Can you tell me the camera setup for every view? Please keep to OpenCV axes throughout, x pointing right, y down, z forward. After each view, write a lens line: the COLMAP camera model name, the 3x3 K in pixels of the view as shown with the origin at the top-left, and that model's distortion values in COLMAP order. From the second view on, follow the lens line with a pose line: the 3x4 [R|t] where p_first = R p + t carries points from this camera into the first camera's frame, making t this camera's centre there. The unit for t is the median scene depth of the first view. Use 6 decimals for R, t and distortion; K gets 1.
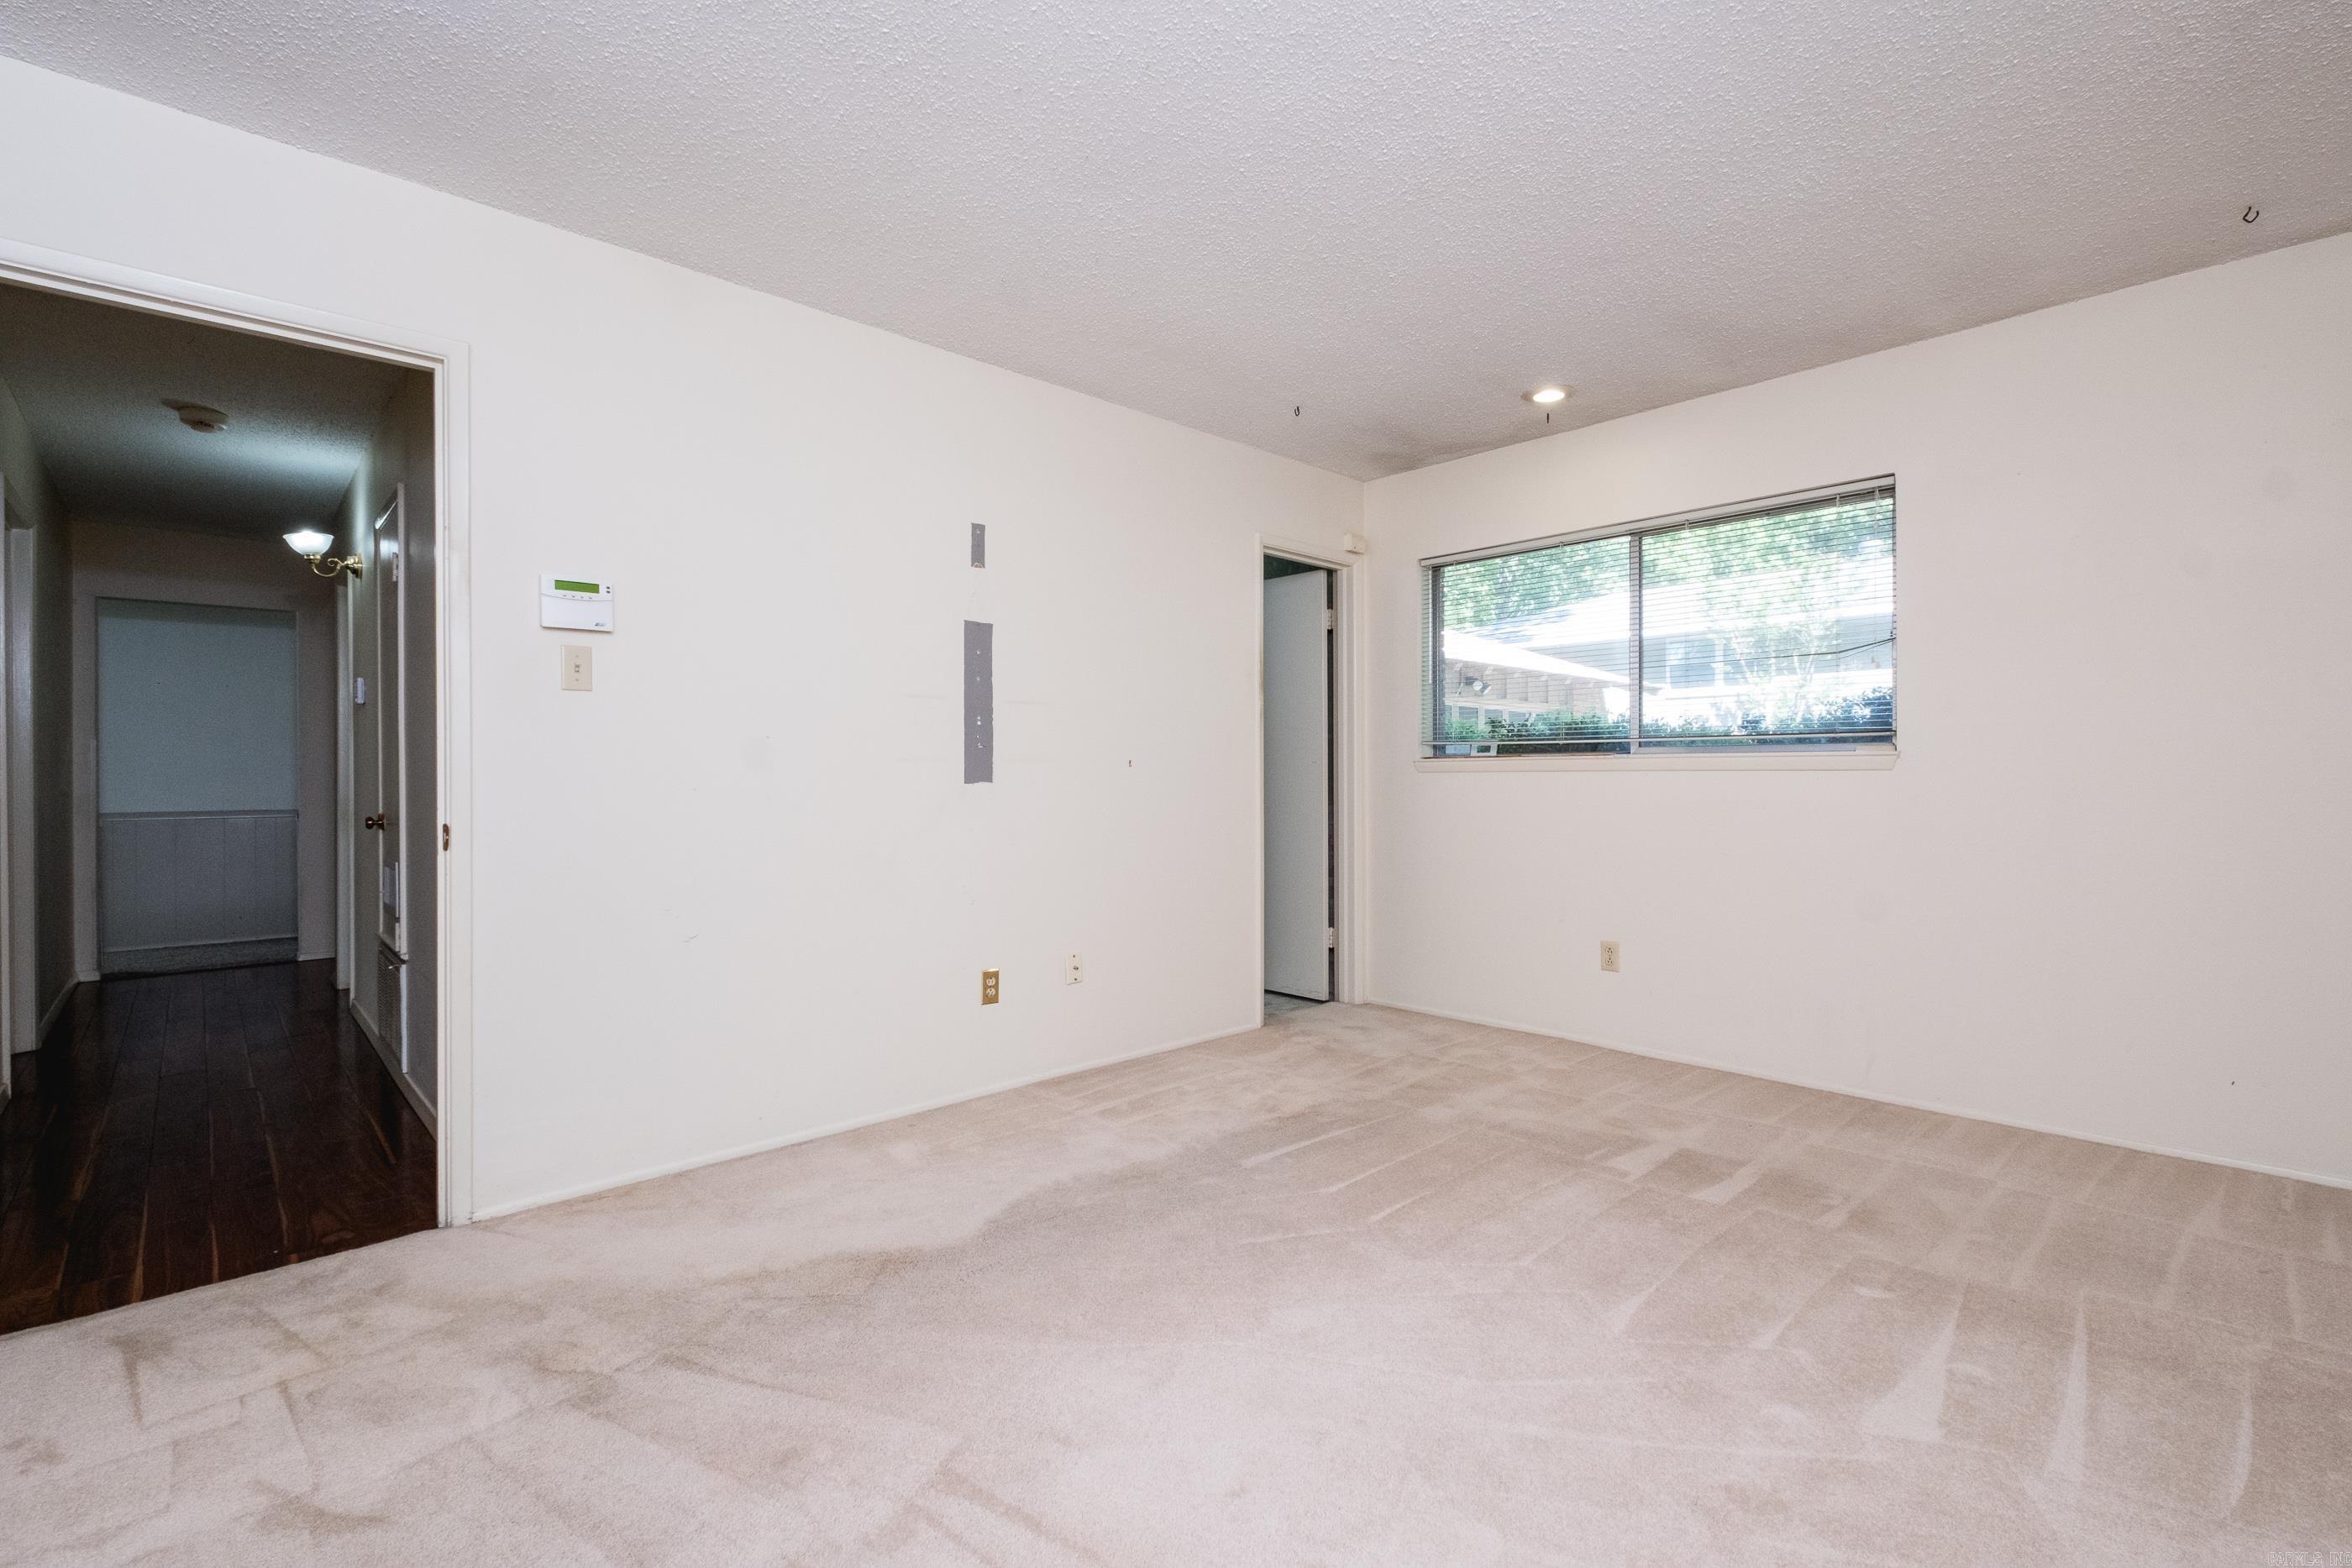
lens RADIAL K [[1038.9, 0, 1178.7], [0, 1038.9, 779.4], [0, 0, 1]] dist [0.005717, -0.005341]
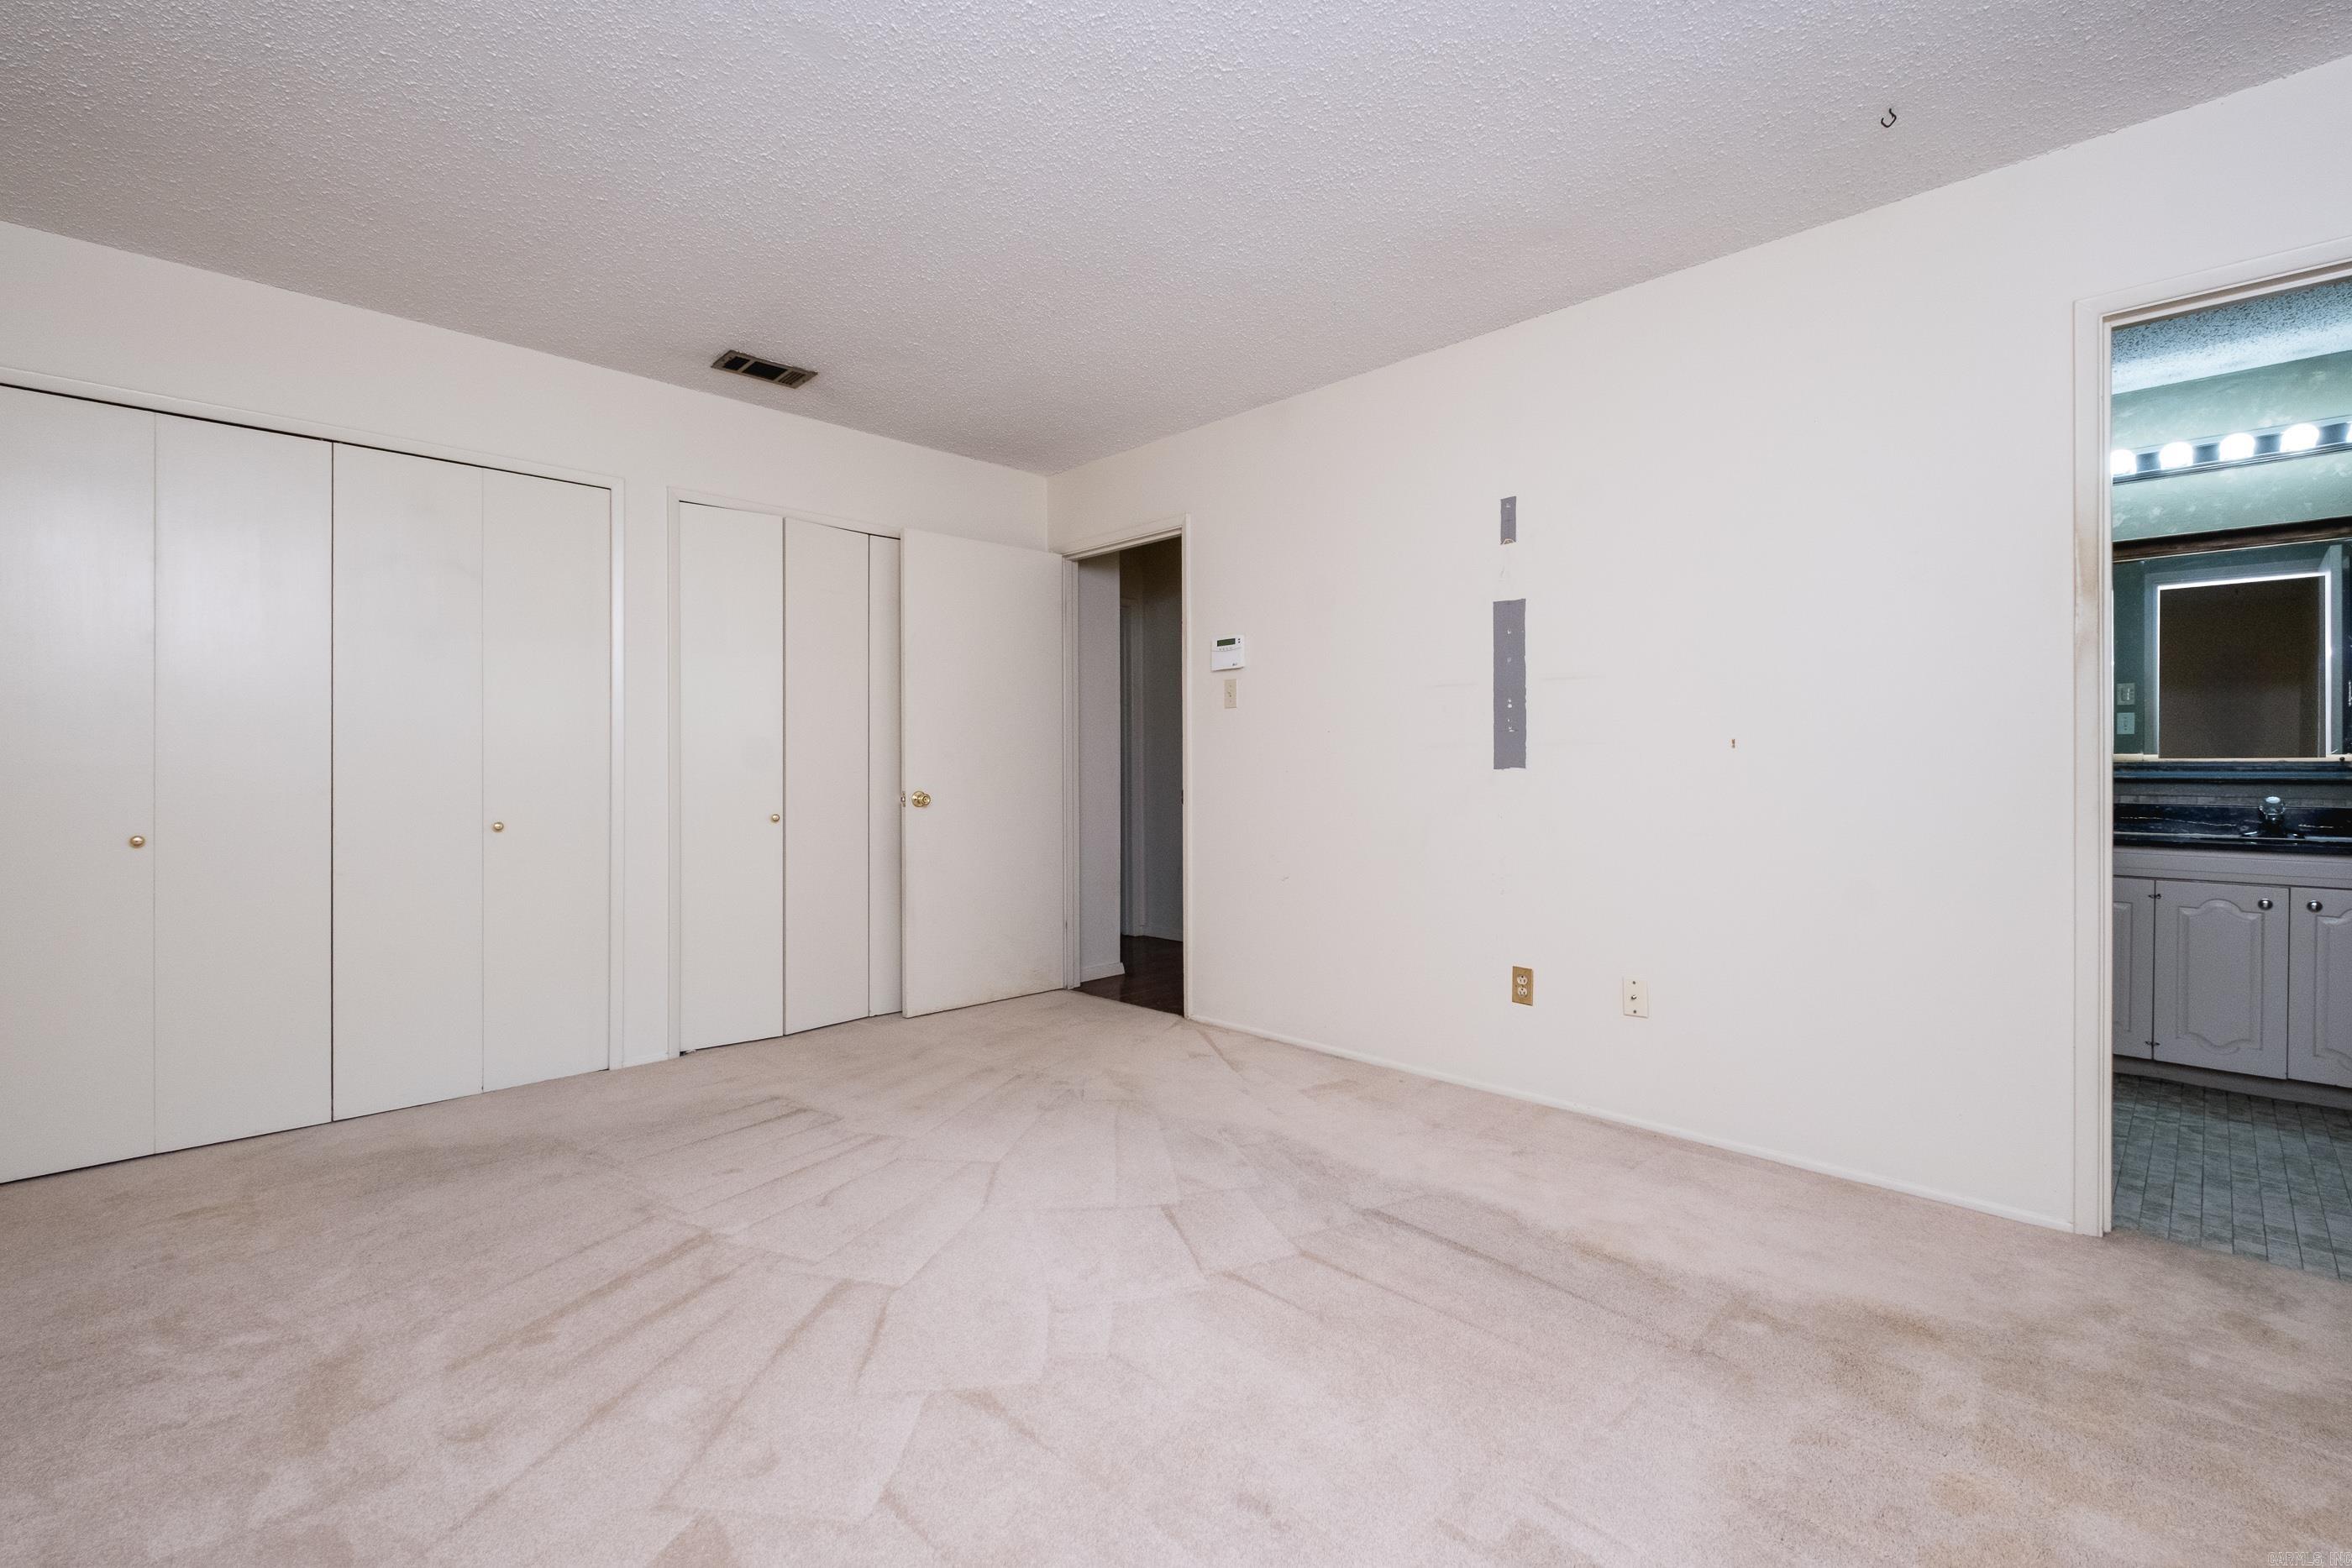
lens RADIAL K [[1050.8, 0, 1174.6], [0, 1050.8, 755.1], [0, 0, 1]] dist [0.002504, -0.006077]
pose [[0.022499, -0.004043, -0.999739, 0.764888], [0.002346, 0.999989, -0.003991, -0.006195], [0.999744, -0.002256, 0.022509, 0.671002]]
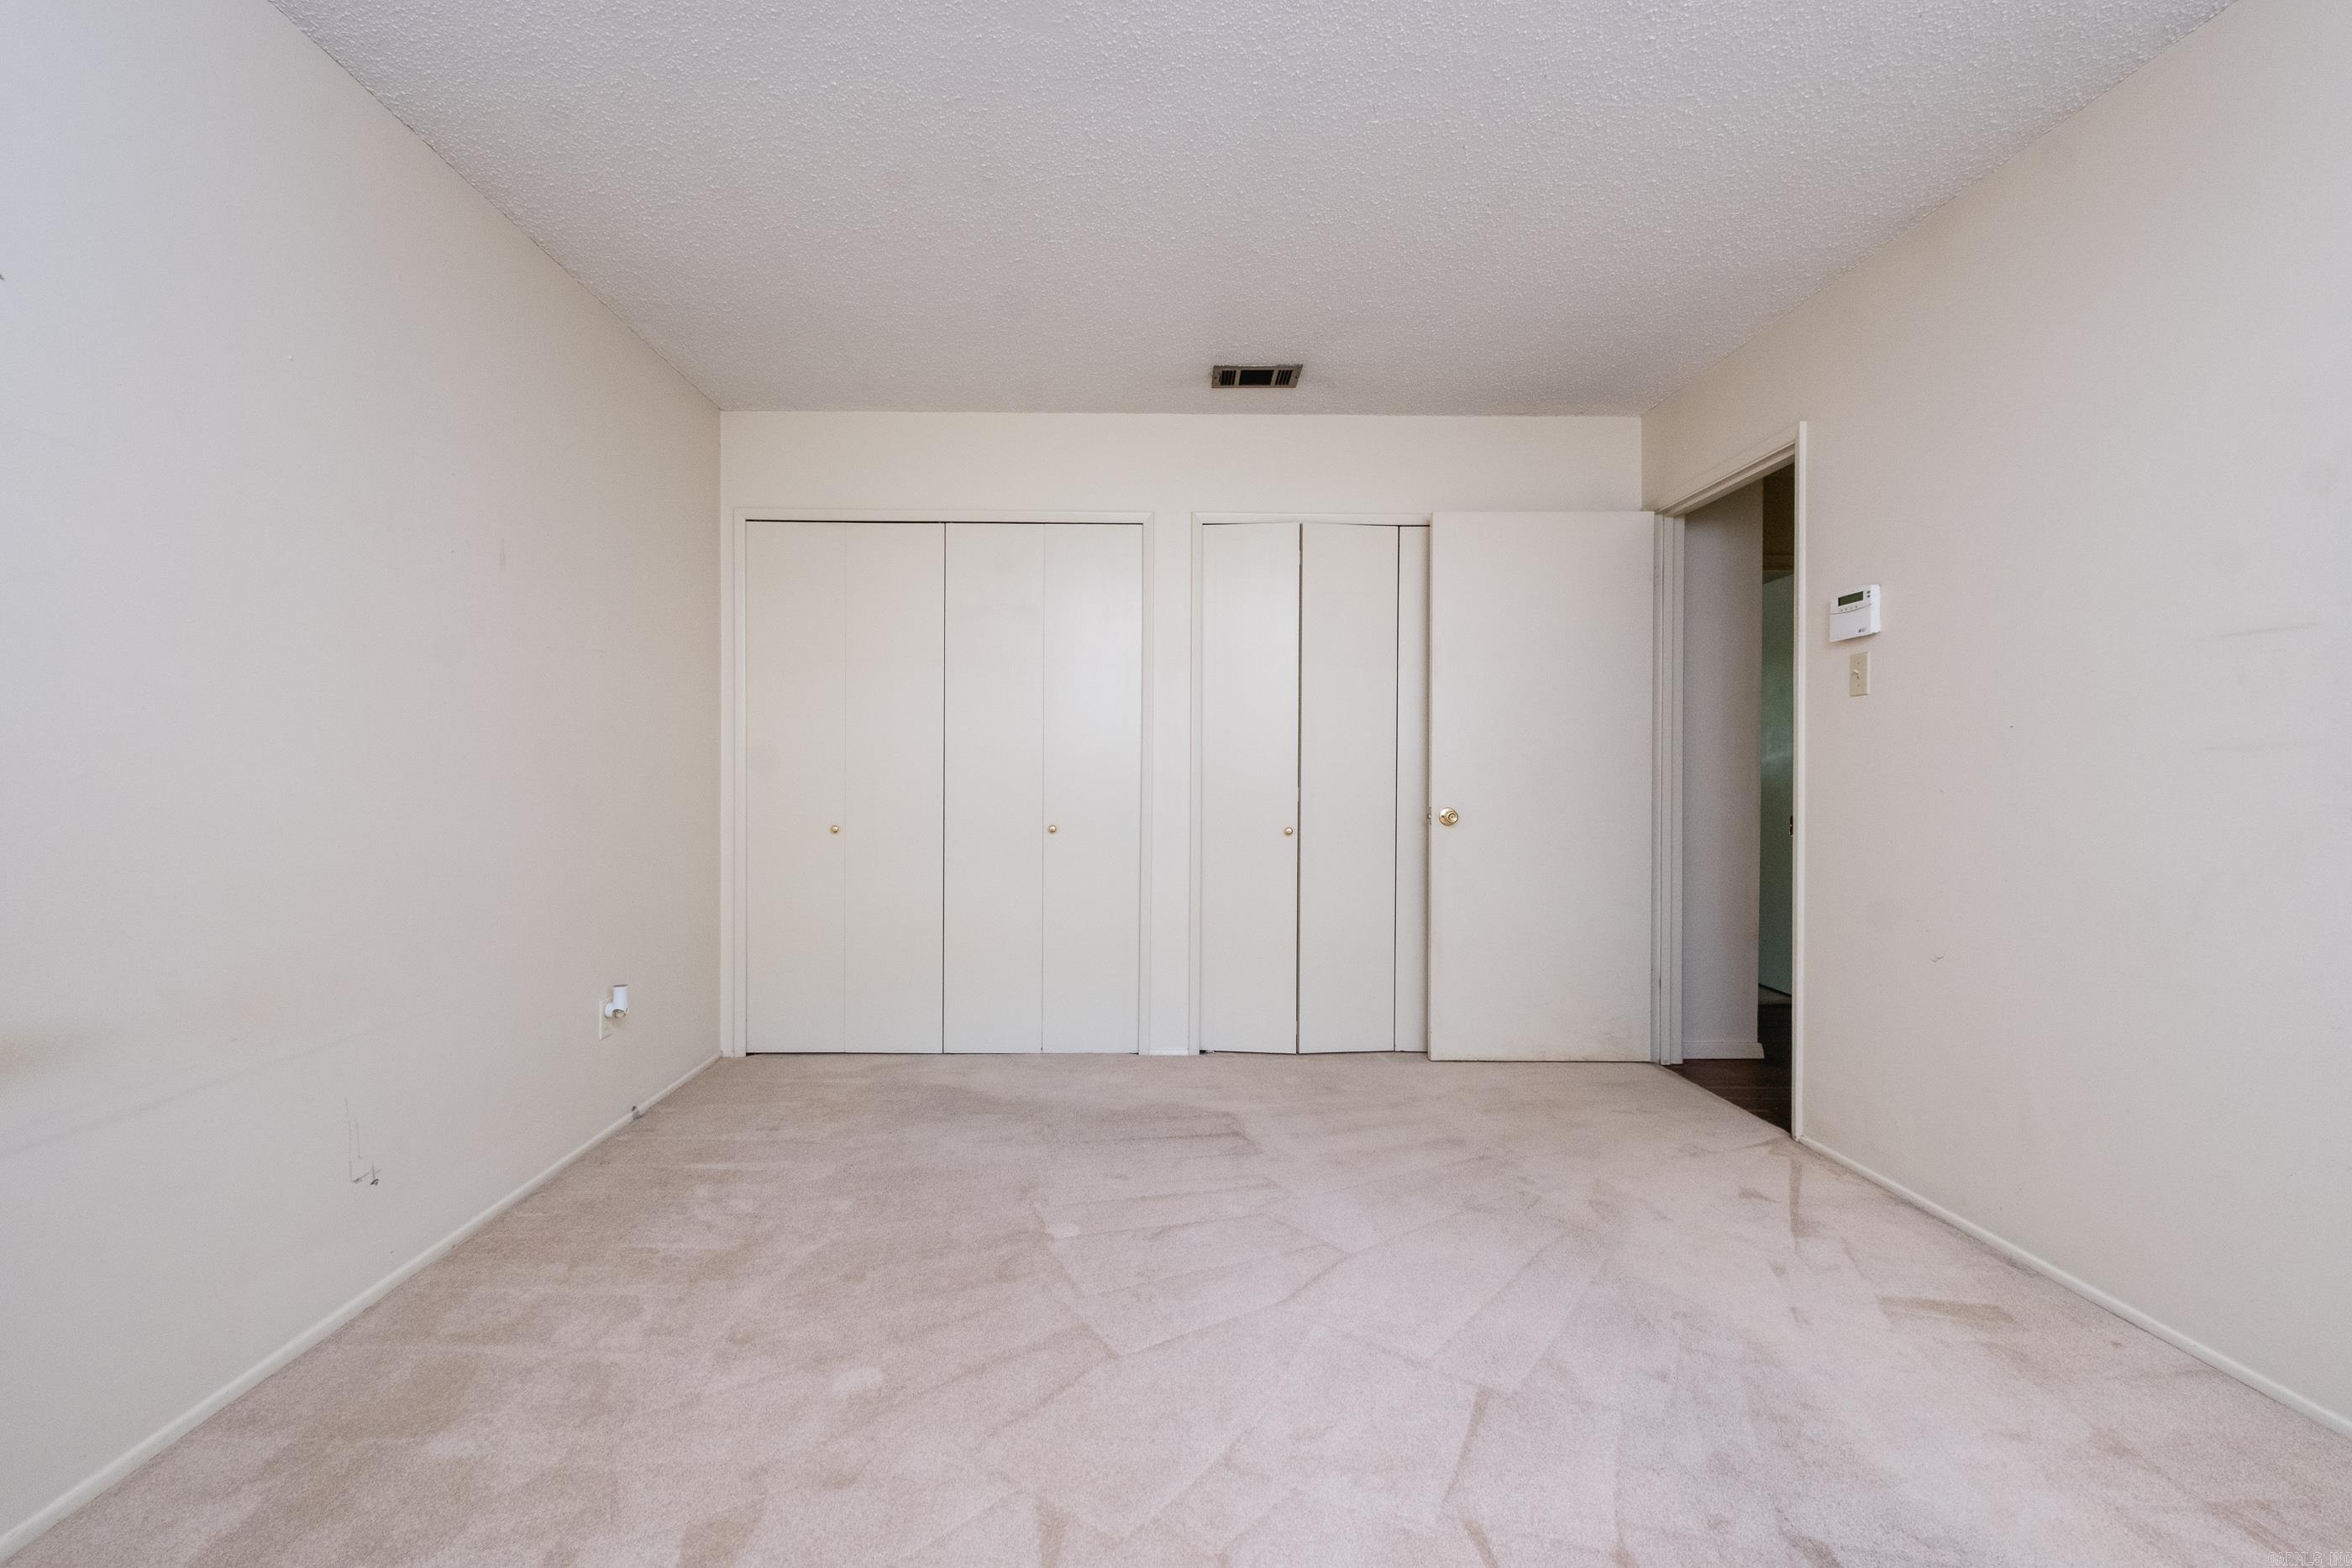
lens RADIAL K [[1043.6, 0, 1155.2], [0, 1043.6, 781.4], [0, 0, 1]] dist [0.003272, -0.004987]
pose [[-0.692429, 0.007253, -0.721449, 0.518356], [0.001637, 0.999963, 0.008481, -0.006617], [0.721484, 0.004692, -0.692416, 0.929584]]
